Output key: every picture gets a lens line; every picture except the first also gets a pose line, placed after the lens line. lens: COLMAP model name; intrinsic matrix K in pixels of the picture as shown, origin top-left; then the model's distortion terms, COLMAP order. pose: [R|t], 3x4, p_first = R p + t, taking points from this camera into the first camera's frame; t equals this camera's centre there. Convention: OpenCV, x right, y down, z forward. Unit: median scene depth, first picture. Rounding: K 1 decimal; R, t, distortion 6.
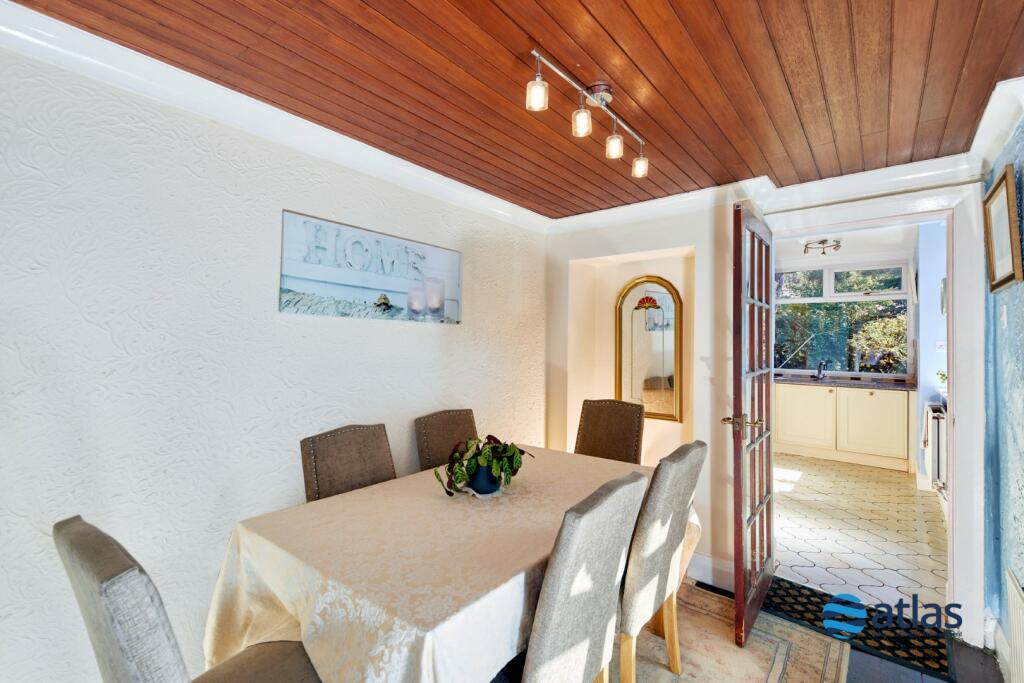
lens RADIAL K [[473.5, 0, 515.8], [0, 473.5, 337.0], [0, 0, 1]] dist [-0.001726, -0.000244]
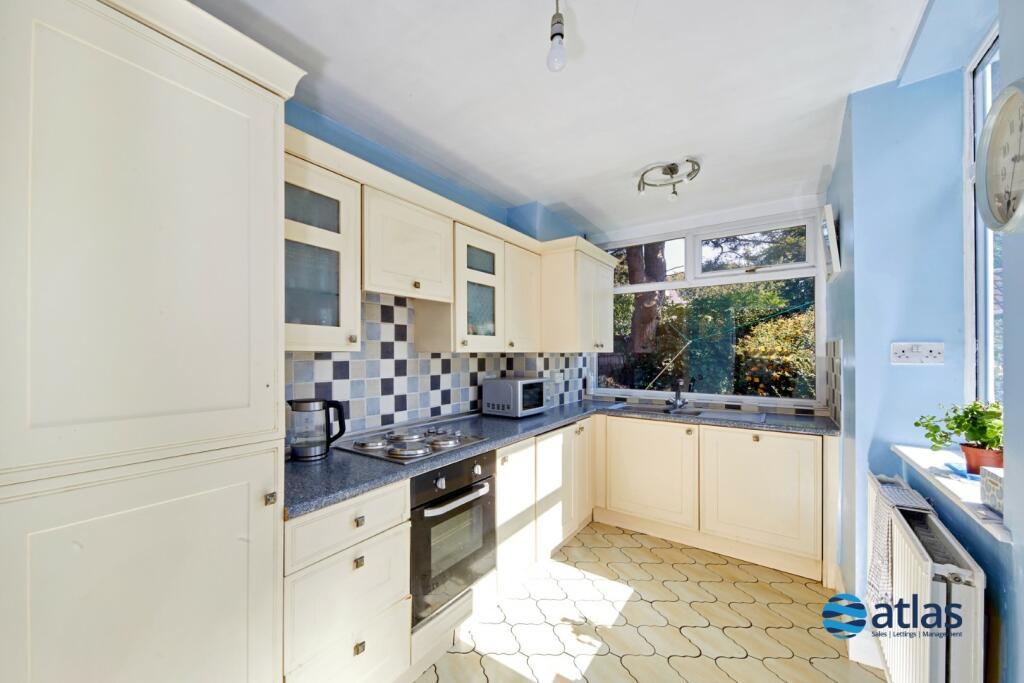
lens RADIAL K [[374.6, 0, 507.2], [0, 374.6, 352.1], [0, 0, 1]] dist [-0.000317, 0.000026]
pose [[0.999228, -0.008772, 0.038291, 0.412564], [0.008536, 0.999944, 0.006314, 0.011503], [-0.038345, -0.005982, 0.999247, 0.532669]]
